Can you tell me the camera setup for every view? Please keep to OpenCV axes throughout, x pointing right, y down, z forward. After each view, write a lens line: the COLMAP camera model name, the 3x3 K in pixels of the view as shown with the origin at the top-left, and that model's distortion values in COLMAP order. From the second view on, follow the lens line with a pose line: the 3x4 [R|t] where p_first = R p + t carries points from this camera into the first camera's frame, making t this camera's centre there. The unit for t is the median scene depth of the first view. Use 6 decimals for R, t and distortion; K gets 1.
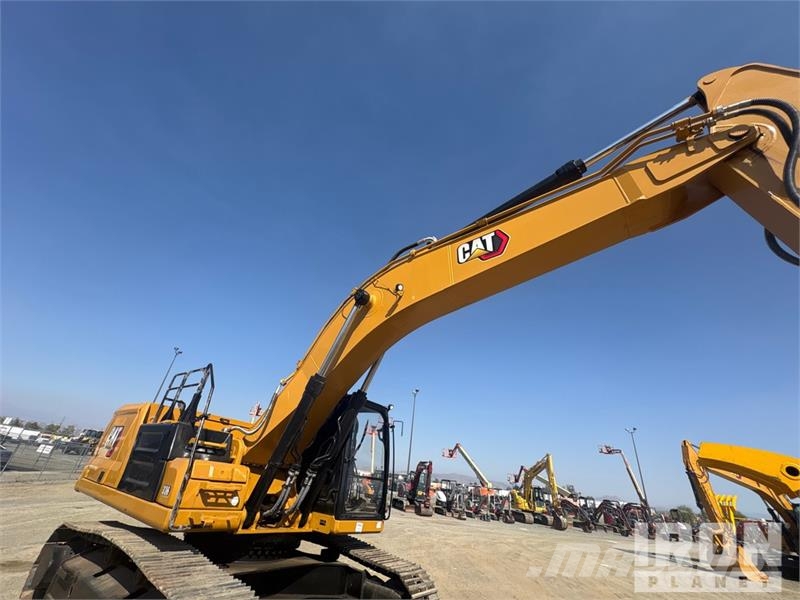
lens RADIAL K [[339.9, 0, 425.4], [0, 339.9, 290.0], [0, 0, 1]] dist [-0.003296, -0.000221]
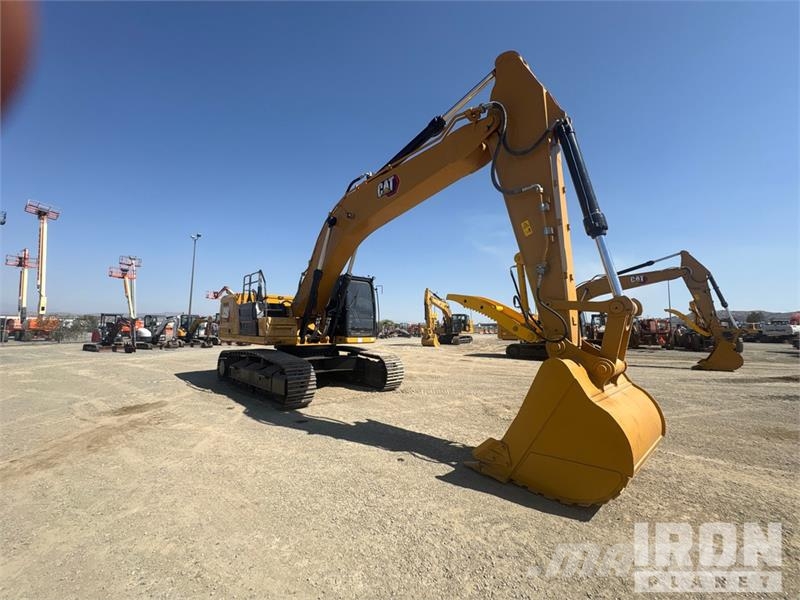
lens RADIAL K [[339.9, 0, 425.4], [0, 339.9, 290.0], [0, 0, 1]] dist [-0.003296, -0.000221]
pose [[0.984607, -0.100912, -0.142708, 0.479396], [0.150405, 0.905106, 0.397695, -0.273103], [0.089034, -0.413038, 0.906351, -0.603325]]
